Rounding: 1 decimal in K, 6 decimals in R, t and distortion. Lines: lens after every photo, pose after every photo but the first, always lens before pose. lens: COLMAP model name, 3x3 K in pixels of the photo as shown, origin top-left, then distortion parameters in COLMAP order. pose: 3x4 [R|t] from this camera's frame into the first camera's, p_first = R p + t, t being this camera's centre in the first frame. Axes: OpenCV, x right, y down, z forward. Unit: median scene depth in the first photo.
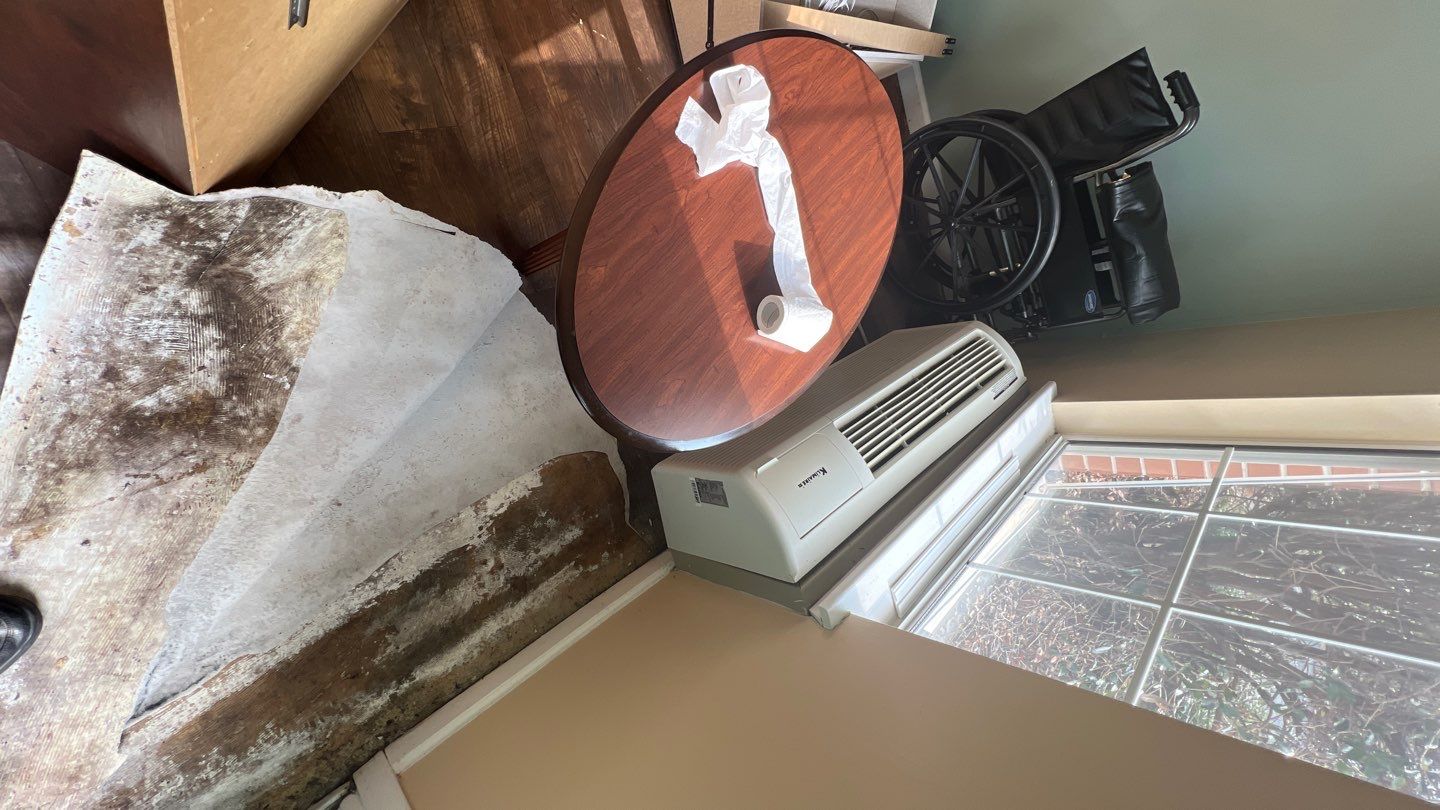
lens RADIAL K [[576.5, 0, 720.0], [0, 576.5, 405.0], [0, 0, 1]] dist [-0.000824, 0.000174]
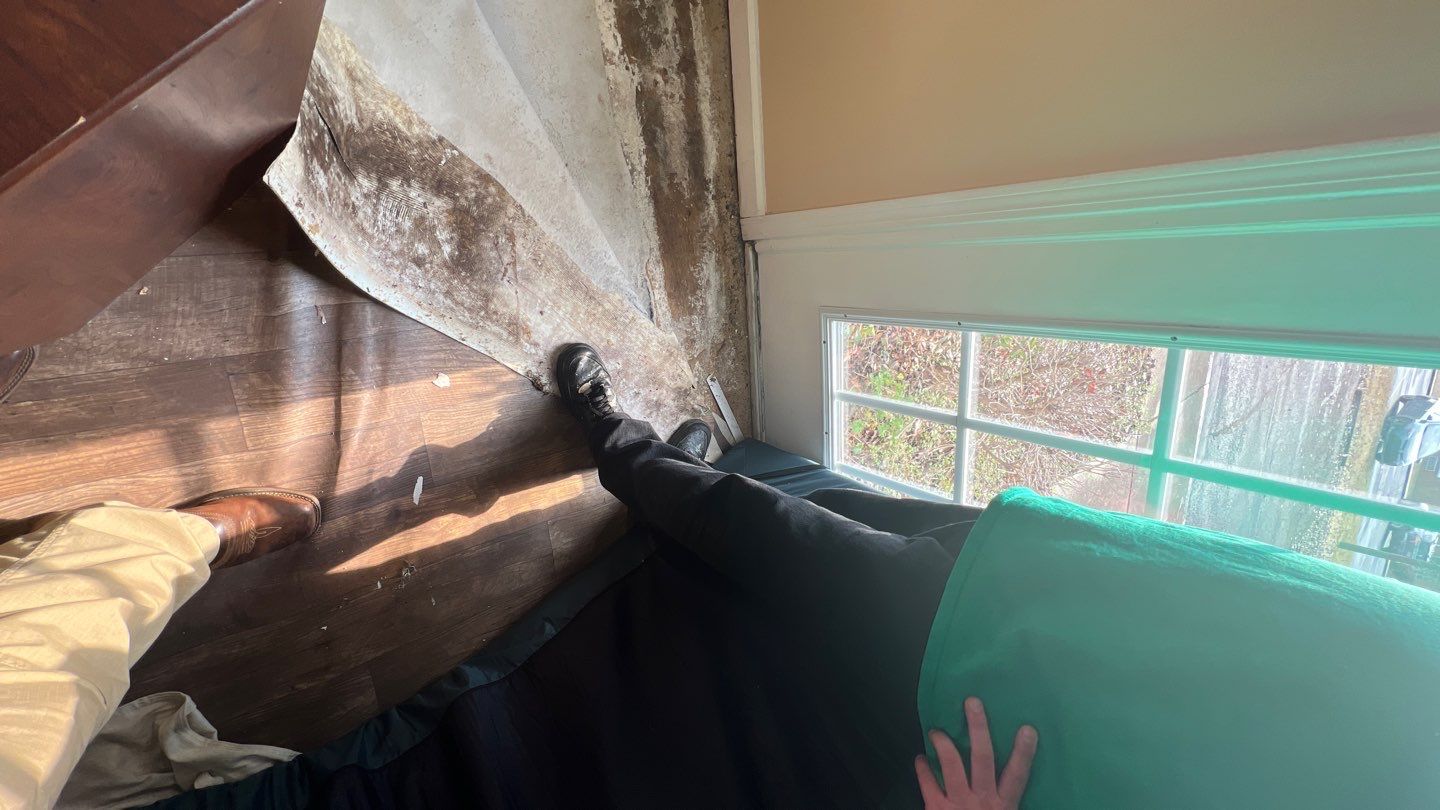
lens RADIAL K [[576.5, 0, 720.0], [0, 576.5, 405.0], [0, 0, 1]] dist [-0.000824, 0.000174]
pose [[0.589409, -0.626524, -0.509965, -0.216860], [0.743694, 0.174314, 0.645394, -0.287083], [-0.315461, -0.759660, 0.568684, -0.124863]]
